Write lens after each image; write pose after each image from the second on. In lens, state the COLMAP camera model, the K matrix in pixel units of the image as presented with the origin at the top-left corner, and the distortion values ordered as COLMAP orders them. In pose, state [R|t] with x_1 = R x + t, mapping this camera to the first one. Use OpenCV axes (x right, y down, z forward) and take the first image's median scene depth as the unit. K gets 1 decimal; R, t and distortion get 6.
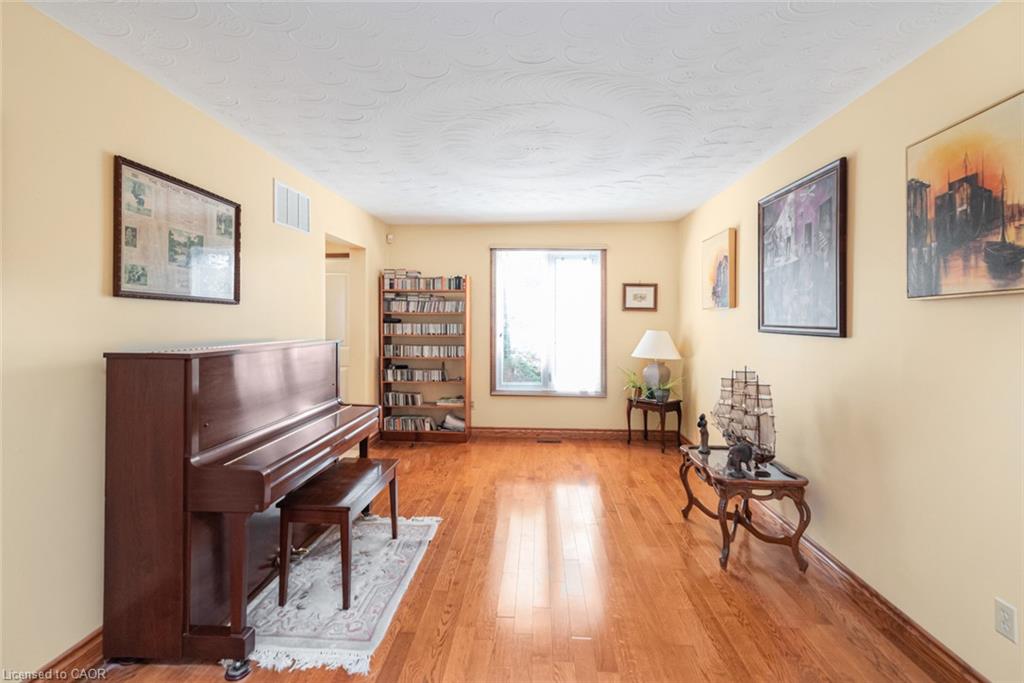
lens RADIAL K [[470.7, 0, 534.0], [0, 470.7, 324.5], [0, 0, 1]] dist [0.019123, -0.002888]
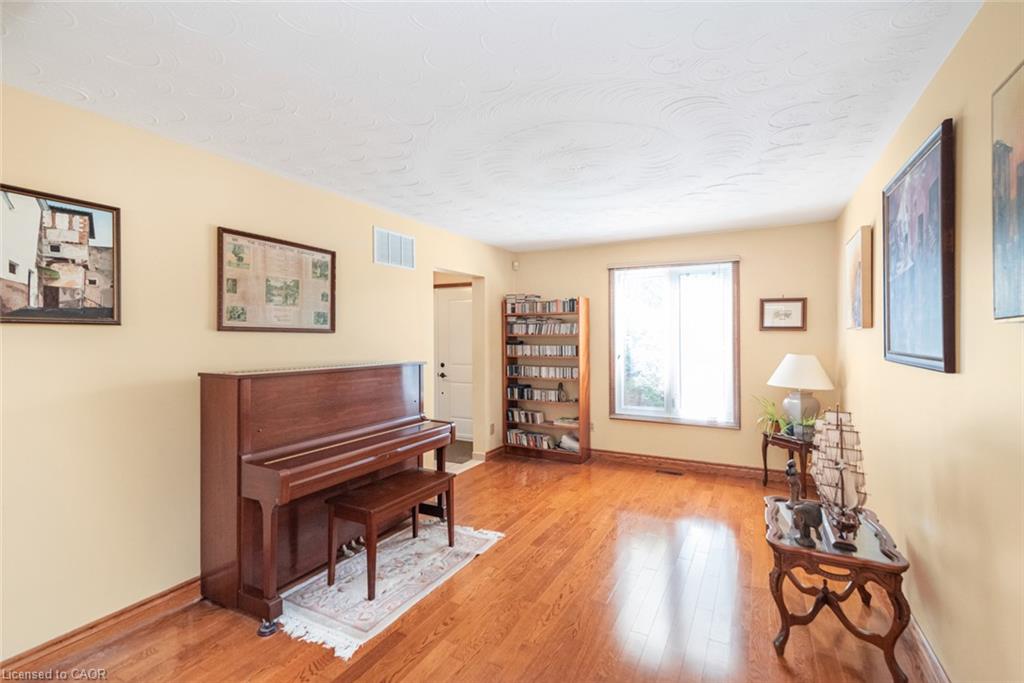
lens RADIAL K [[470.7, 0, 545.2], [0, 470.7, 340.6], [0, 0, 1]] dist [0.019123, -0.002888]
pose [[0.915350, -0.001743, -0.402654, 0.355596], [0.000879, 0.999997, -0.002330, -0.018383], [0.402657, 0.001779, 0.915349, 0.095844]]
